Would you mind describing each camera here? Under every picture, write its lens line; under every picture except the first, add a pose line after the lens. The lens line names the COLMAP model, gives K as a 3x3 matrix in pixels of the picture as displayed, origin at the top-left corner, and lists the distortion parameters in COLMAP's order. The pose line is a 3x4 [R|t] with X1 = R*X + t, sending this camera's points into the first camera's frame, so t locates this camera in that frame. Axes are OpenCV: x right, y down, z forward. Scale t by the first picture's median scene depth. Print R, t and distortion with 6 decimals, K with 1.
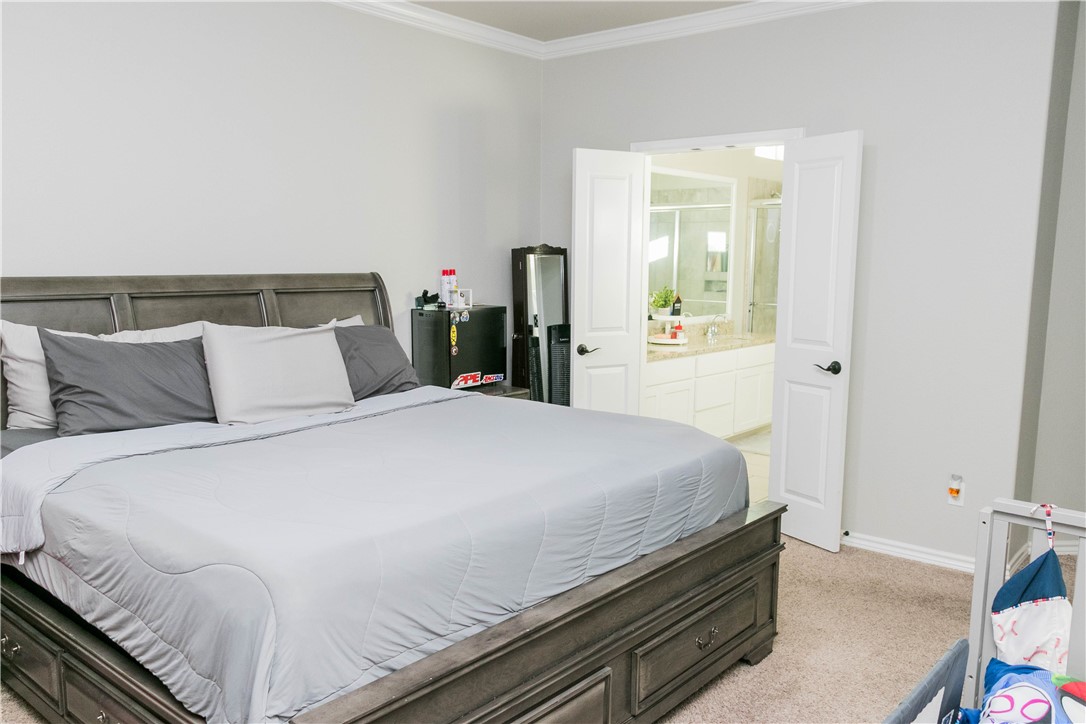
lens RADIAL K [[877.2, 0, 543.4], [0, 877.2, 373.6], [0, 0, 1]] dist [-0.000338, 0.005834]
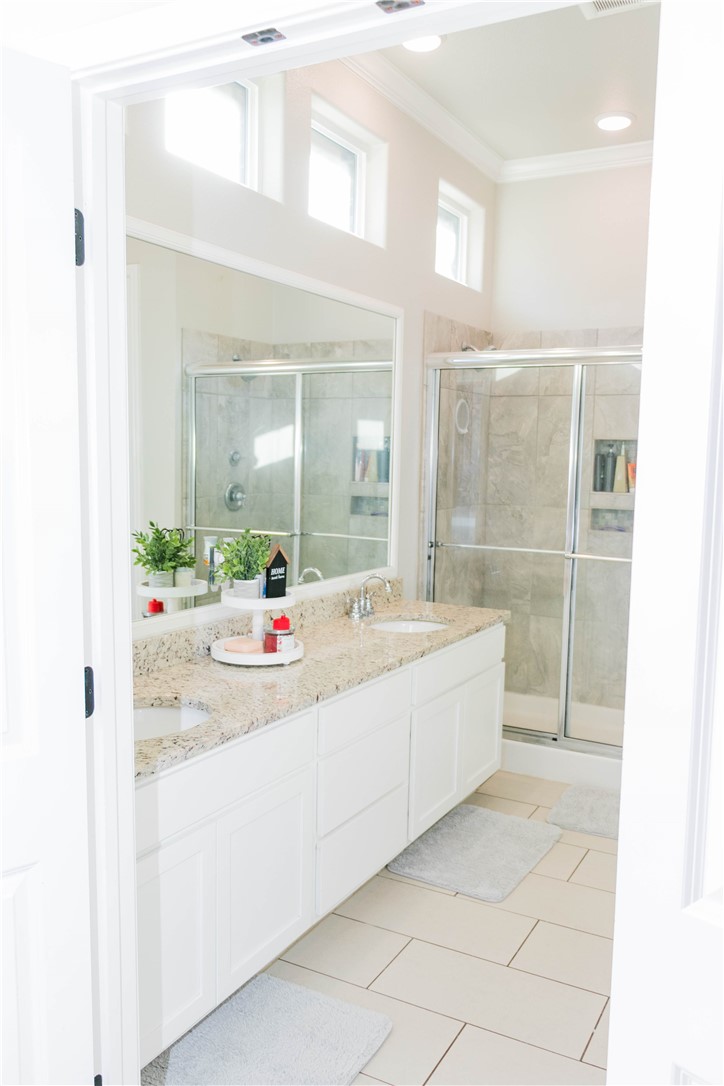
lens RADIAL K [[877.2, 0, 357.0], [0, 877.2, 546.8], [0, 0, 1]] dist [-0.000338, 0.005834]
pose [[0.985158, -0.009169, 0.171405, 0.094687], [0.013207, 0.999661, -0.022437, -0.064684], [-0.171141, 0.024368, 0.984945, 0.458180]]
